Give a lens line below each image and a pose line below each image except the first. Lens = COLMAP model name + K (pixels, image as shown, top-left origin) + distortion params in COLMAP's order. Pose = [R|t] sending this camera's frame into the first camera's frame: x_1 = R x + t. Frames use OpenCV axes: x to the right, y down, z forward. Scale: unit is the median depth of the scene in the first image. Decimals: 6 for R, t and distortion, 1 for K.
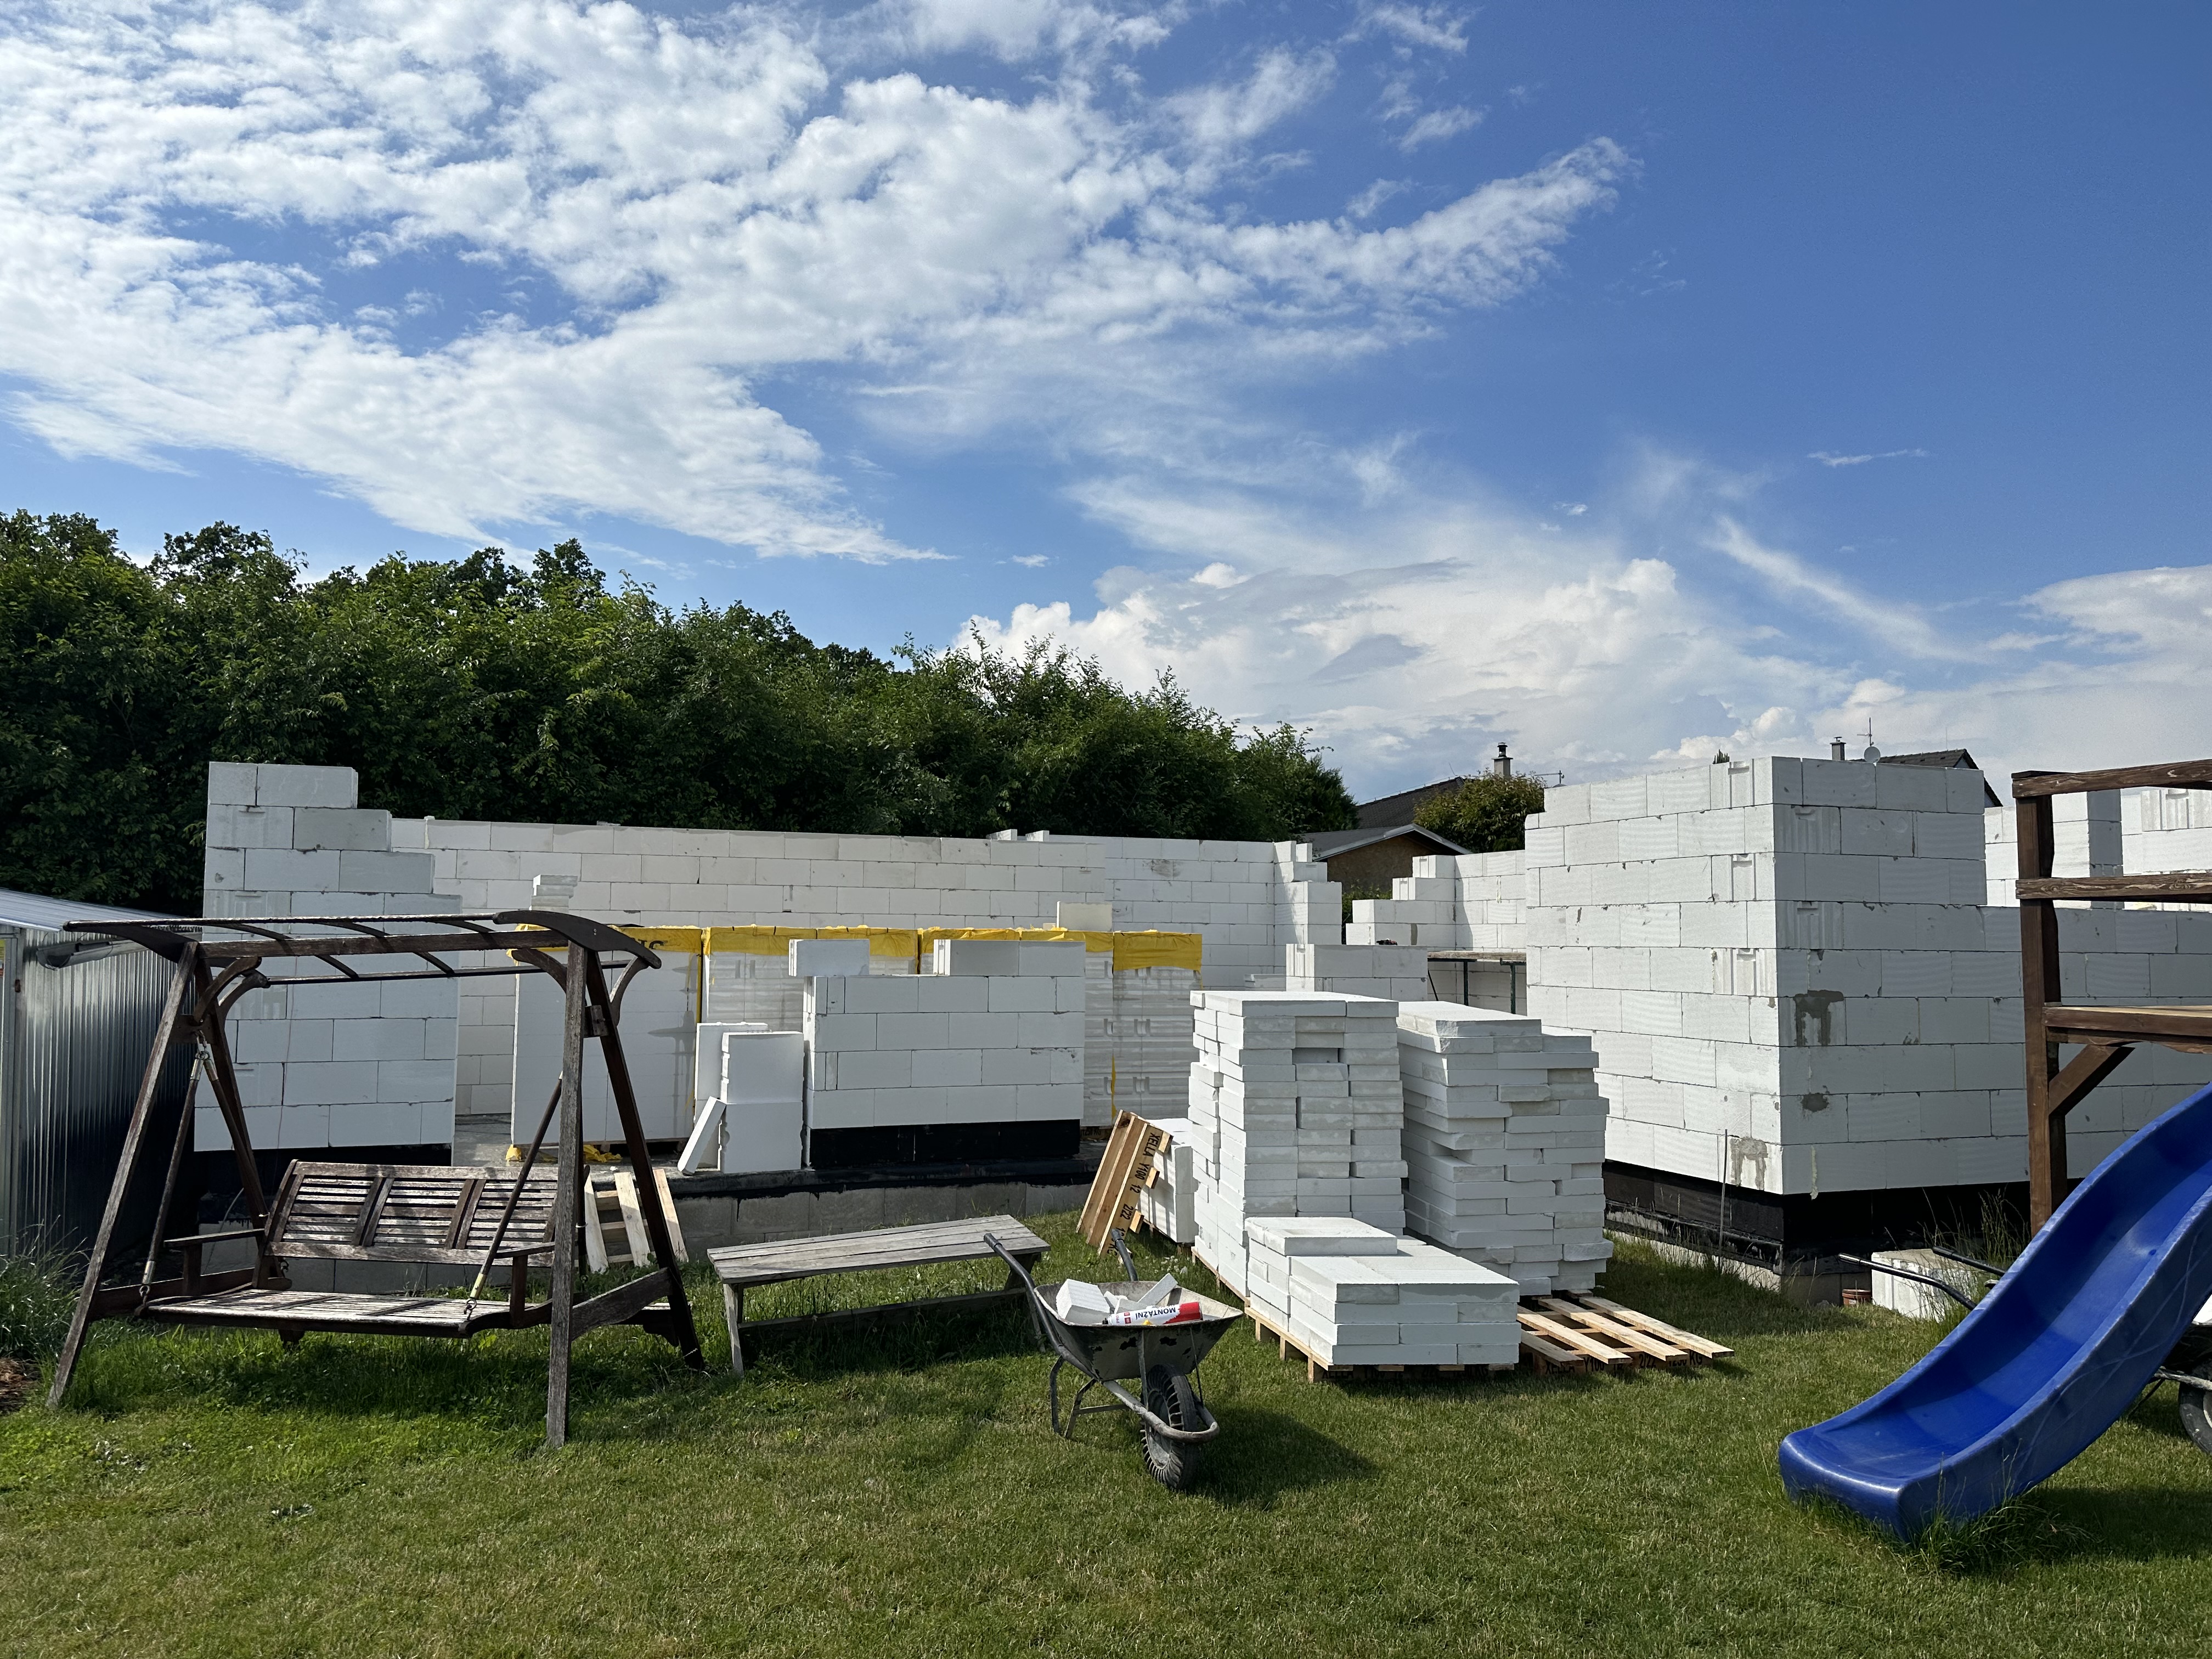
lens RADIAL K [[1546.2, 0, 1079.8], [0, 1546.2, 848.7], [0, 0, 1]] dist [0.062470, -0.074135]
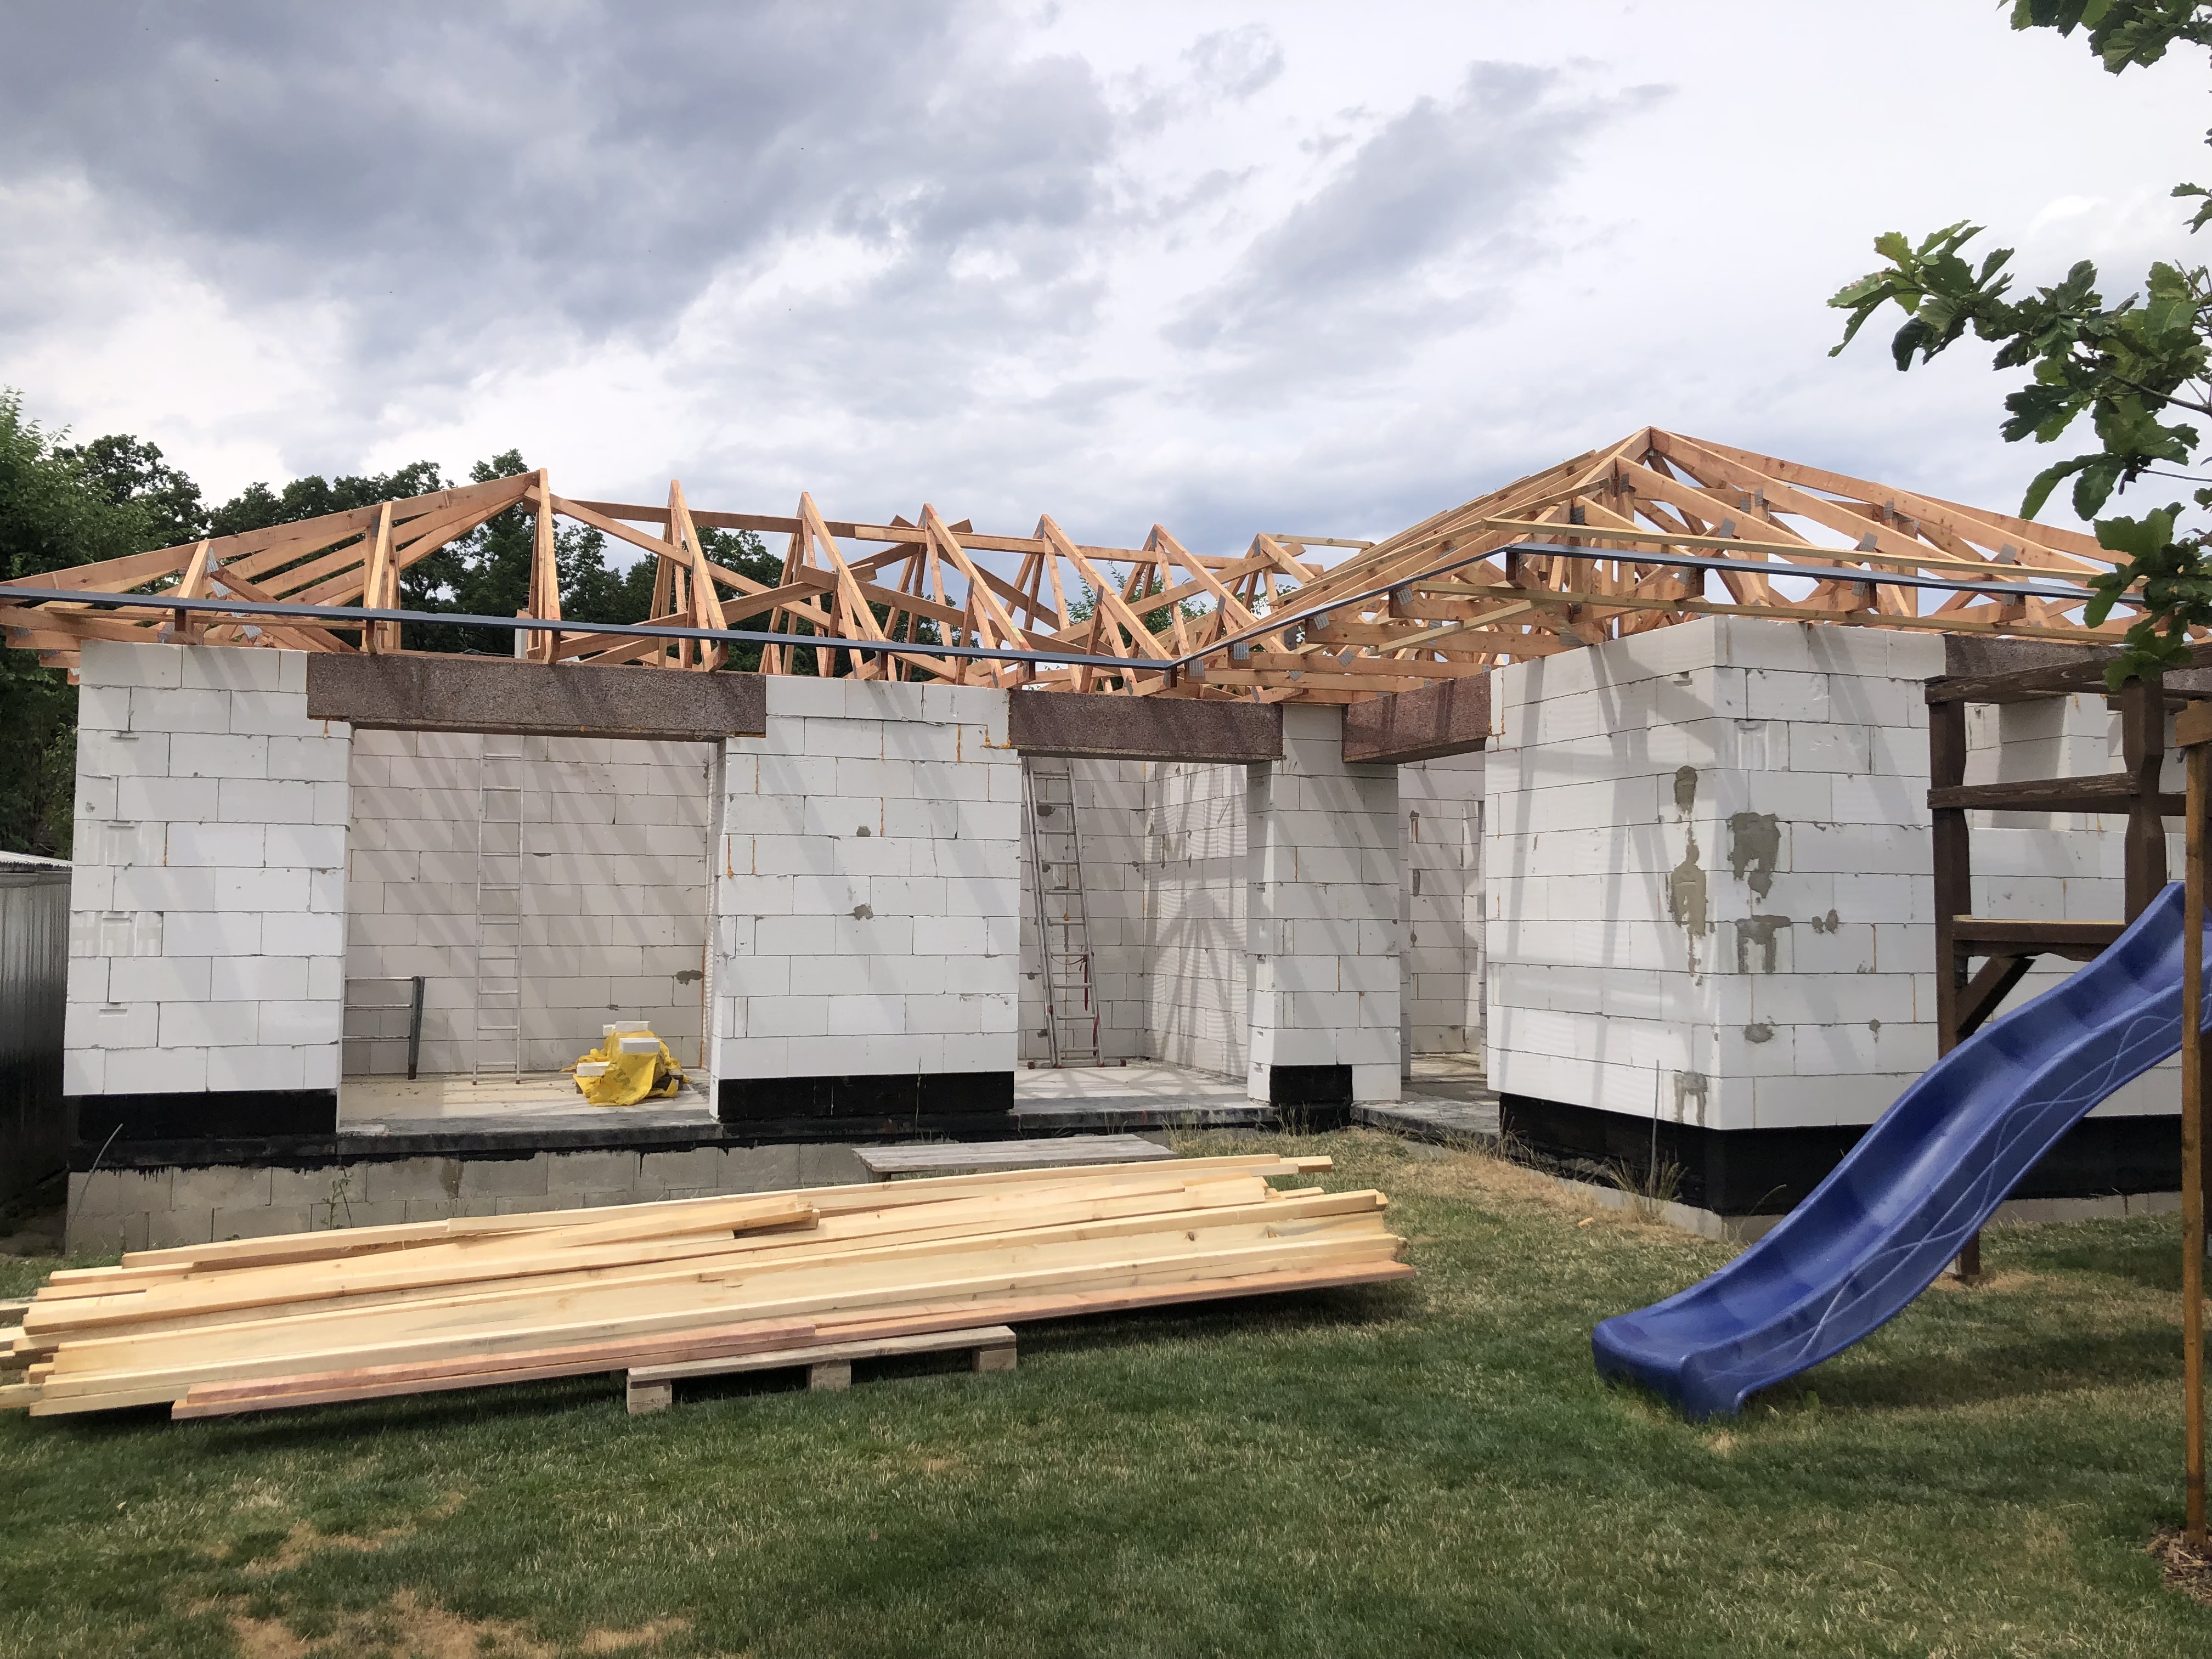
lens RADIAL K [[1818.9, 0, 1088.6], [0, 1818.9, 811.8], [0, 0, 1]] dist [0.030269, 0.005173]
pose [[0.999886, -0.003864, -0.014594, 0.081169], [0.003890, 0.999991, 0.001763, 0.024447], [0.014587, -0.001820, 0.999892, -0.109476]]
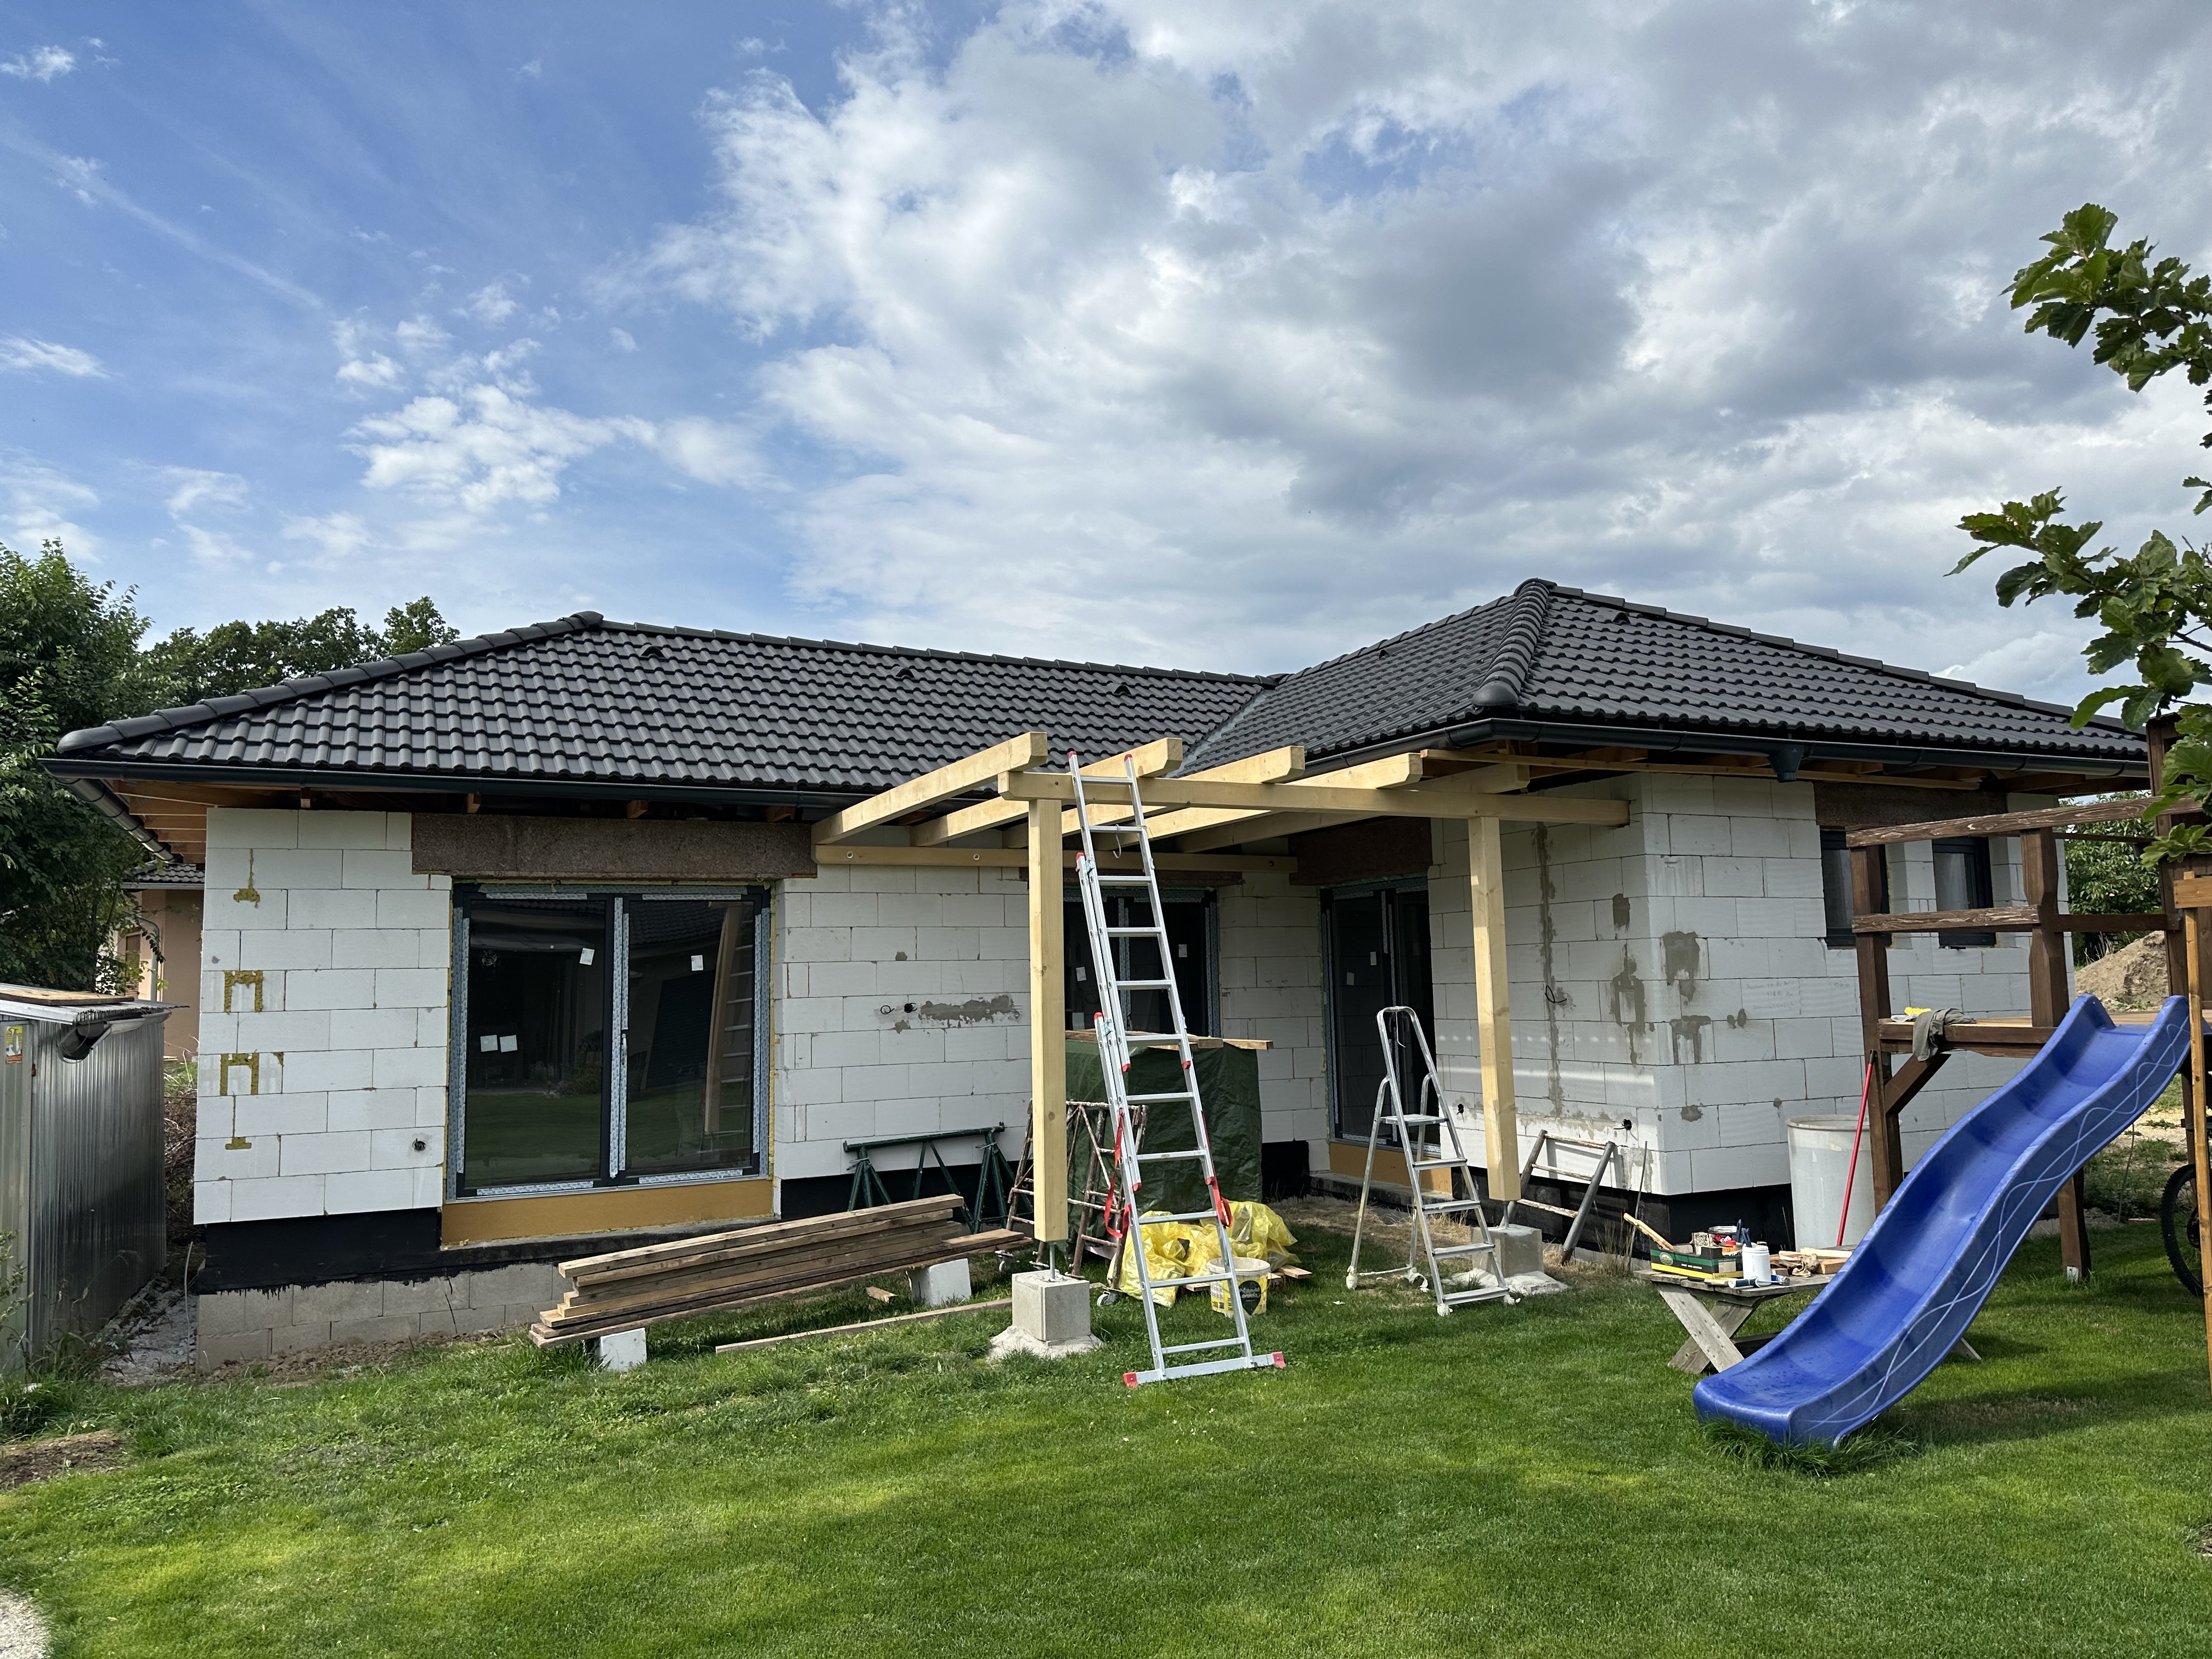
lens RADIAL K [[1546.2, 0, 1109.0], [0, 1546.2, 843.8], [0, 0, 1]] dist [0.062470, -0.074135]
pose [[0.994257, -0.021620, 0.104811, -0.072188], [0.025294, 0.999107, -0.033858, -0.007954], [-0.103985, 0.036315, 0.993916, -0.104780]]
